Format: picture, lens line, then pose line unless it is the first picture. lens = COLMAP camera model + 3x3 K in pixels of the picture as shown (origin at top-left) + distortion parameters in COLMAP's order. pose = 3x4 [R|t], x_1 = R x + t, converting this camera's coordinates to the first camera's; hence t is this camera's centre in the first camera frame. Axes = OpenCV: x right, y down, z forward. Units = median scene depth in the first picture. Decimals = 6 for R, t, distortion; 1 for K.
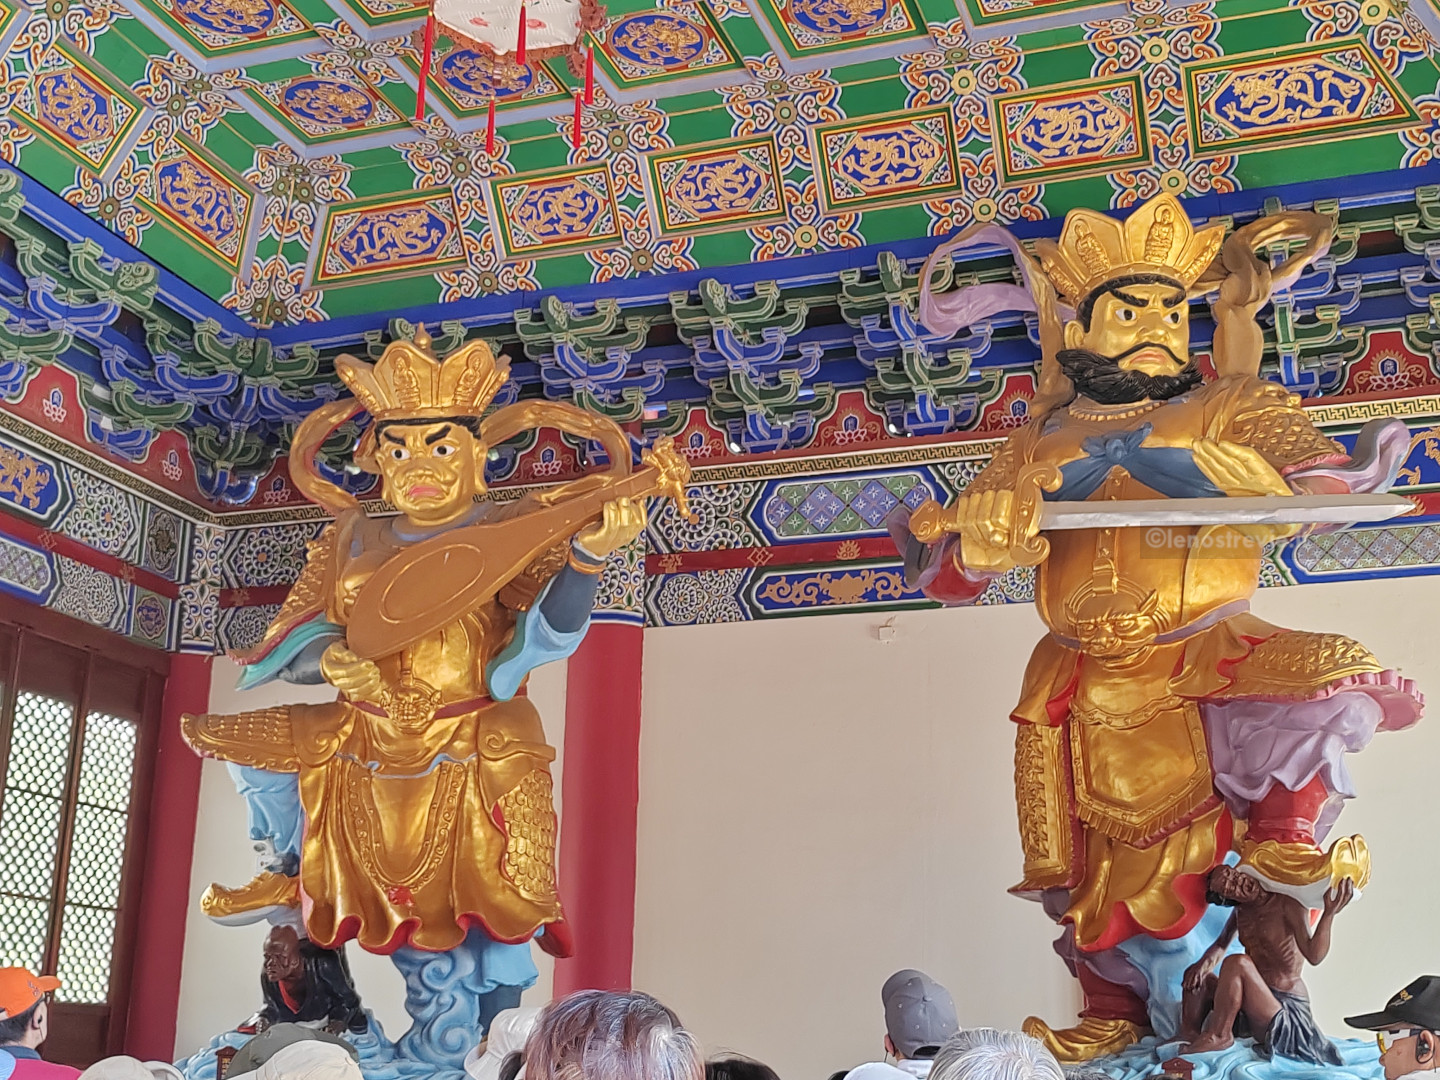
lens RADIAL K [[1860.6, 0, 720.0], [0, 1860.6, 540.0], [0, 0, 1]] dist [0.034845, 0.029194]
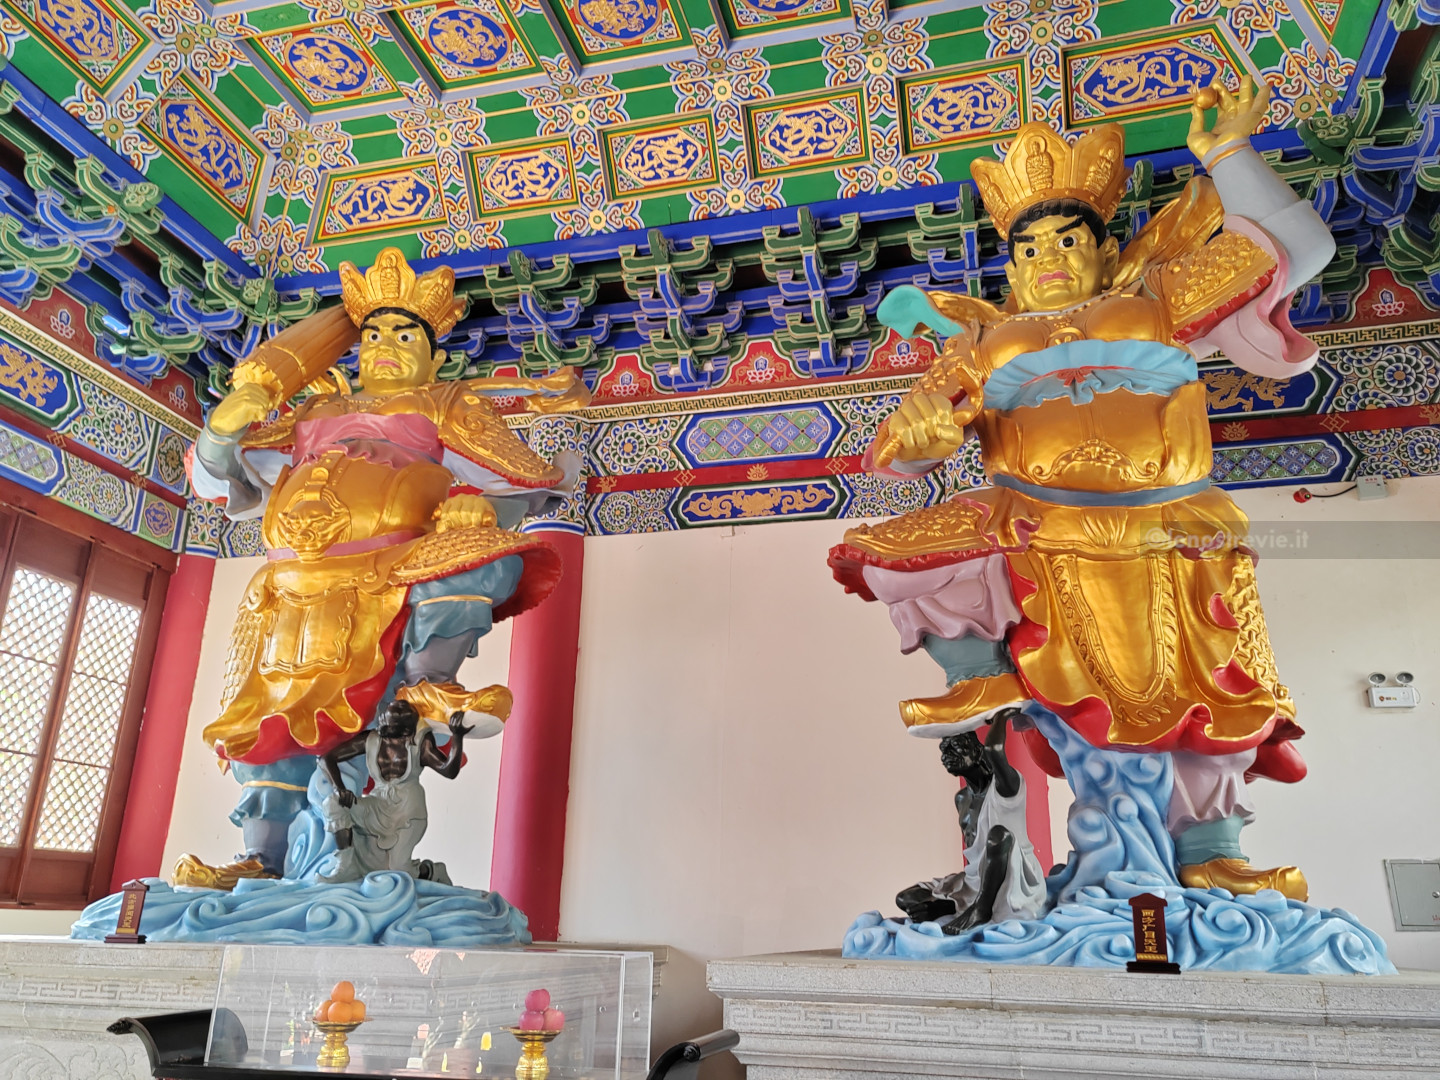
lens RADIAL K [[1121.4, 0, 754.6], [0, 1121.4, 537.9], [0, 0, 1]] dist [-0.006642, 0.041941]
pose [[0.990312, 0.026789, 0.136253, -0.032436], [-0.022181, 0.999133, -0.035227, 0.076151], [-0.137079, 0.031864, 0.990048, 0.276389]]
